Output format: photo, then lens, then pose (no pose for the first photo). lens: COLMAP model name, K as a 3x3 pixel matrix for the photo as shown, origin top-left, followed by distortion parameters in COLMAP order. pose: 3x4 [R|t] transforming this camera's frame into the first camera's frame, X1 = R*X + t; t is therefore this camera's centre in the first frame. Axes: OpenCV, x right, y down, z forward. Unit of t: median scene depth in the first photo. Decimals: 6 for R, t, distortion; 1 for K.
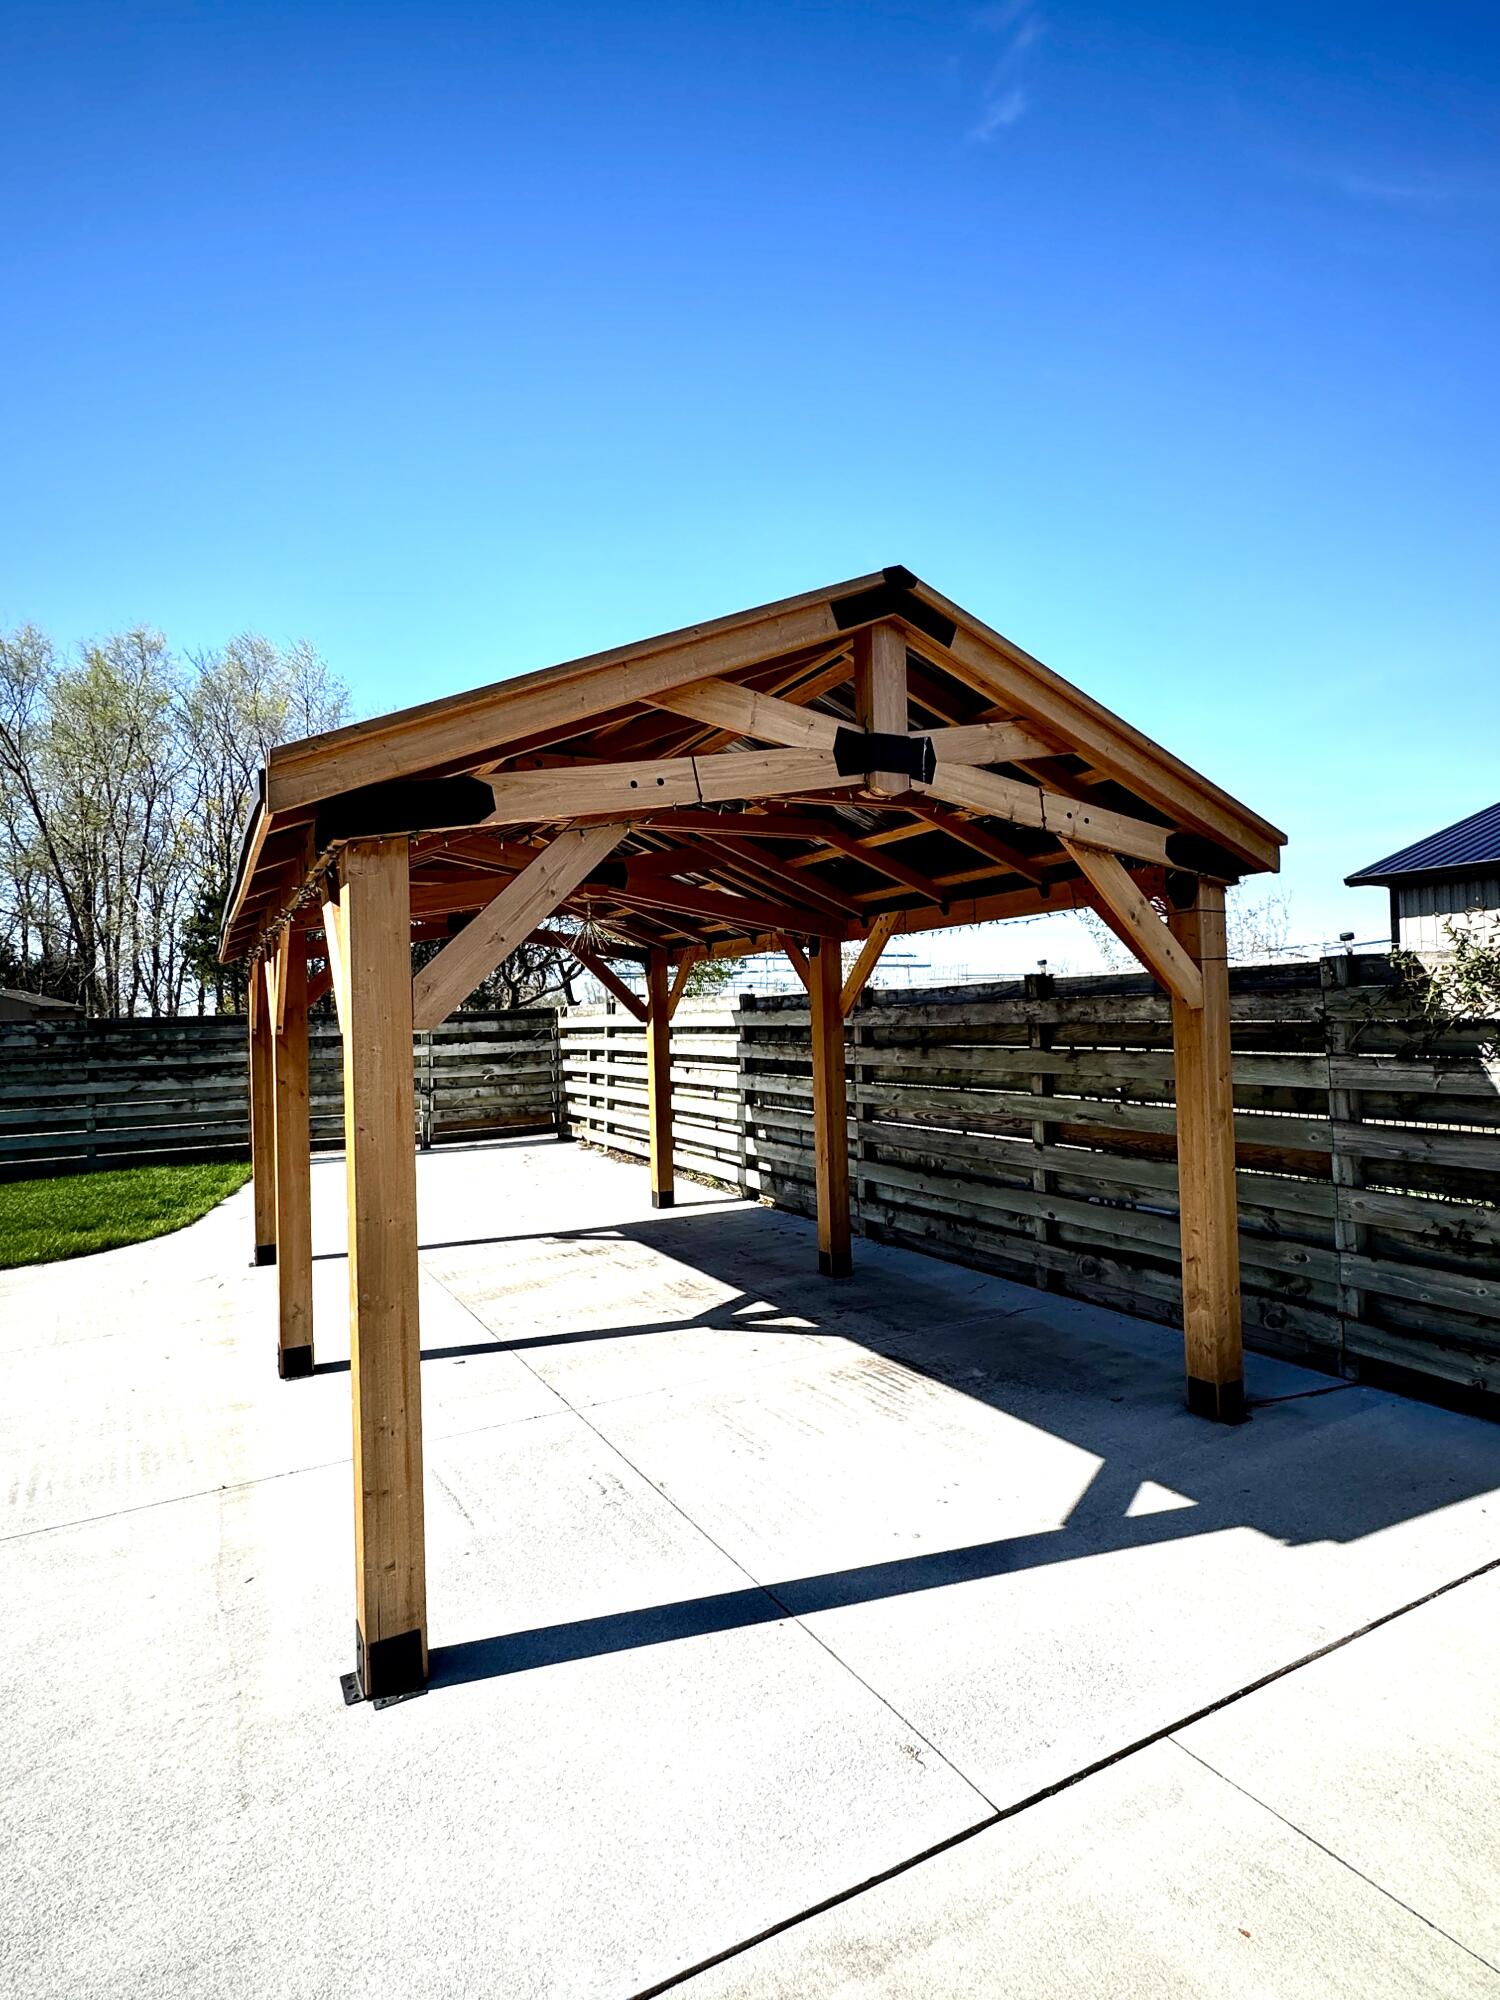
lens RADIAL K [[1050.3, 0, 745.3], [0, 1050.3, 1000.3], [0, 0, 1]] dist [-0.001278, -0.000125]
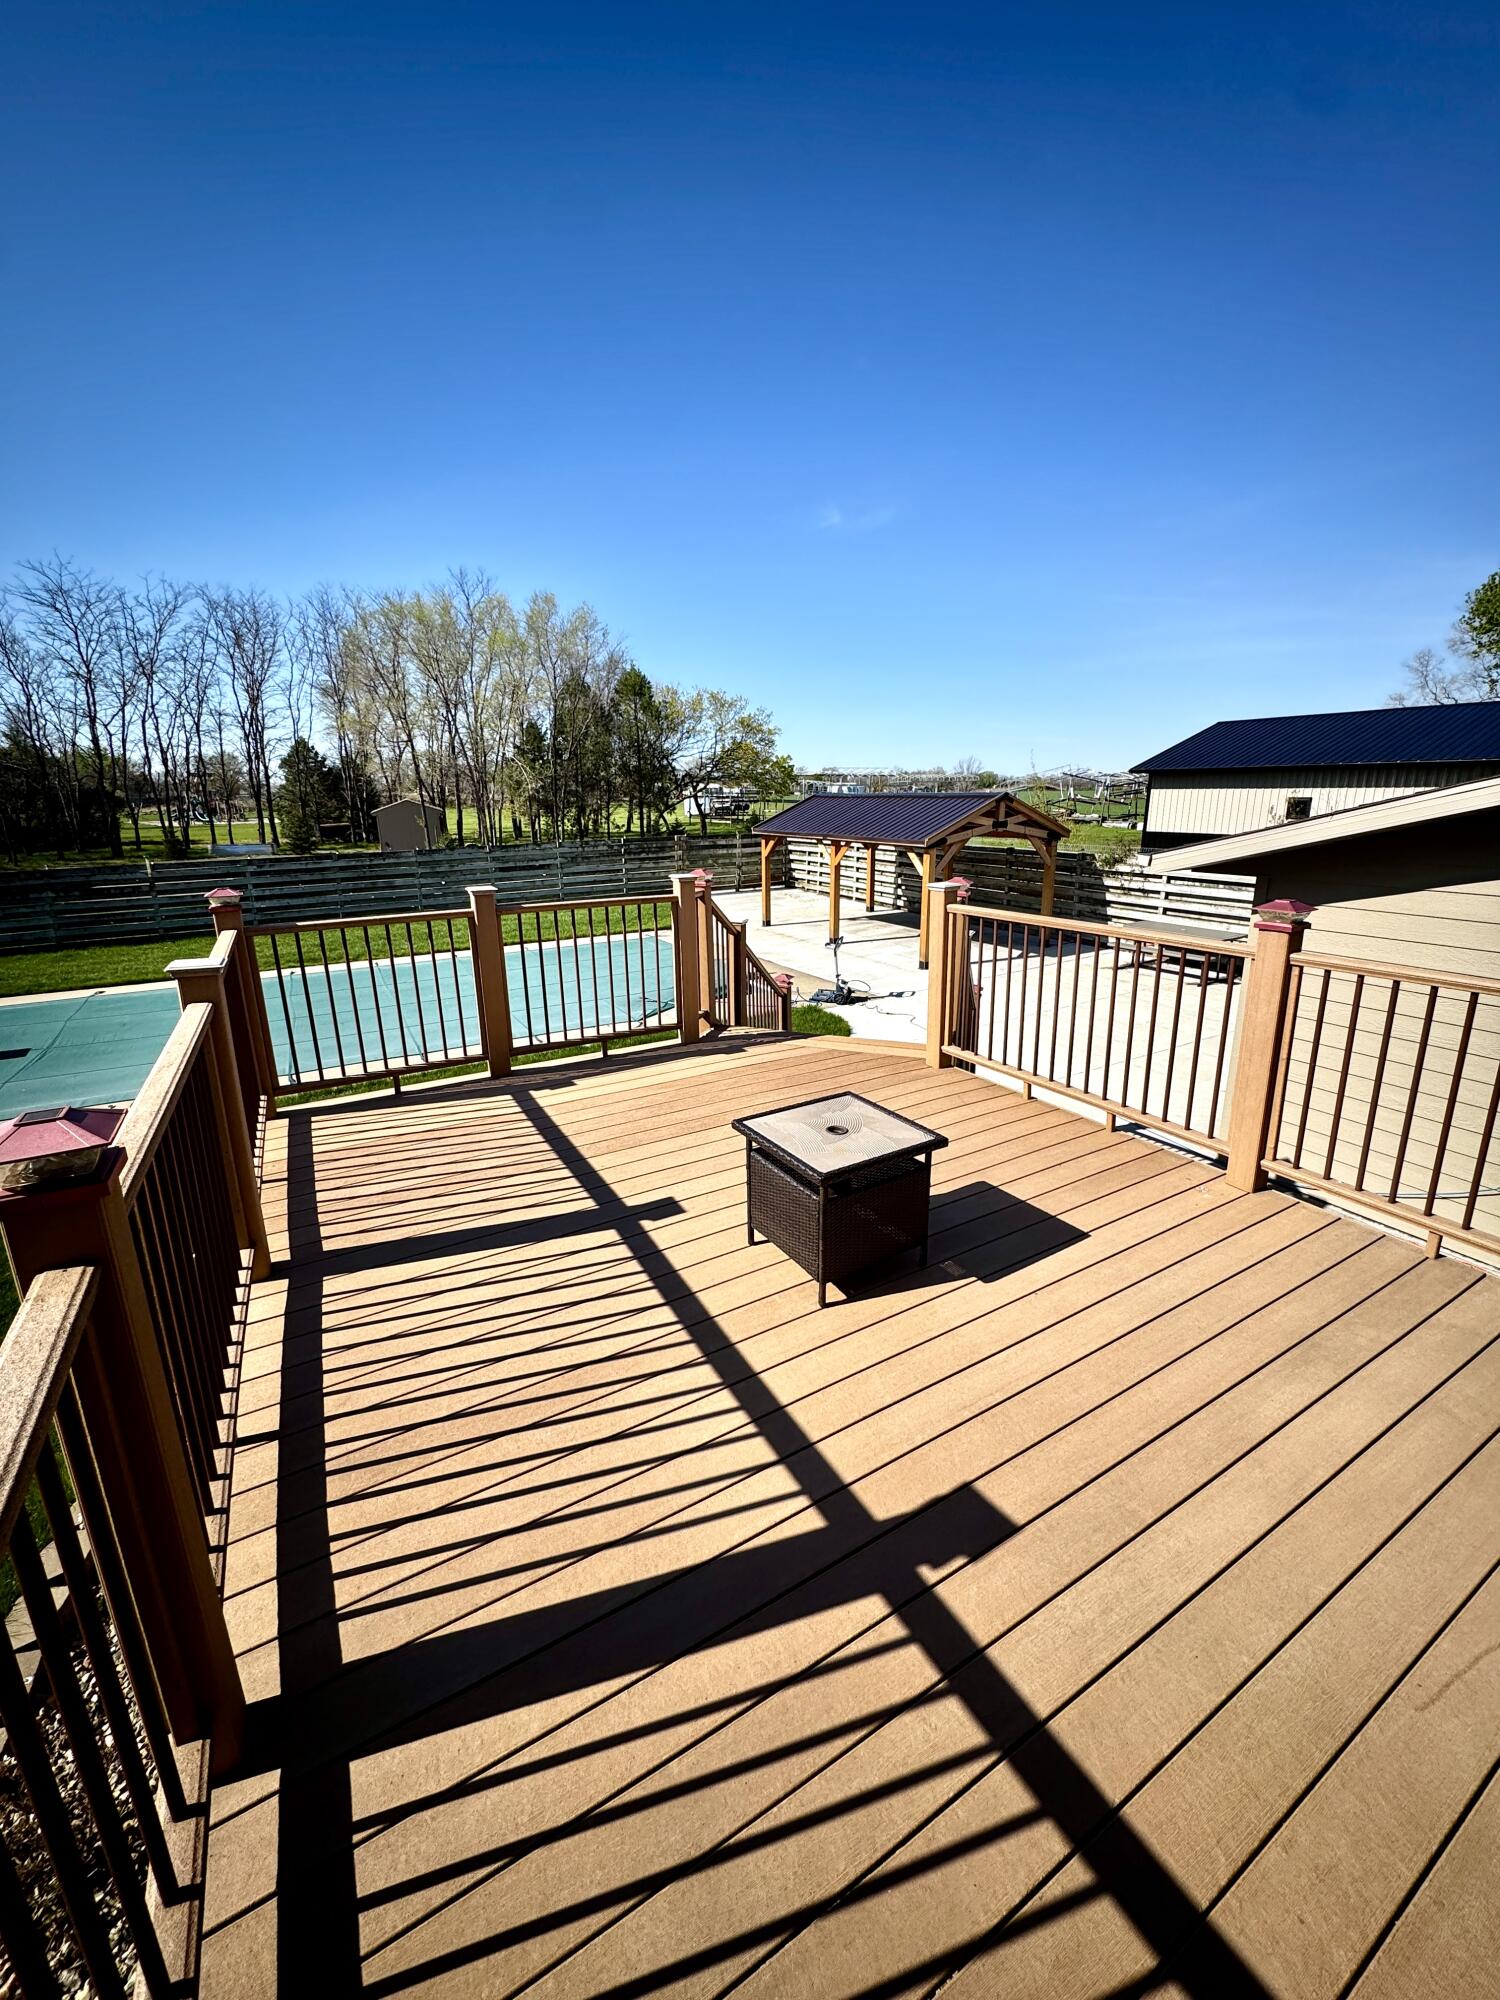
lens RADIAL K [[799.0, 0, 756.8], [0, 799.0, 998.0], [0, 0, 1]] dist [0.000327, 0.000172]
pose [[0.998223, 0.002225, 0.059546, -0.536579], [-0.018235, 0.962772, 0.269698, -0.175622], [-0.056729, -0.270305, 0.961102, -1.244218]]
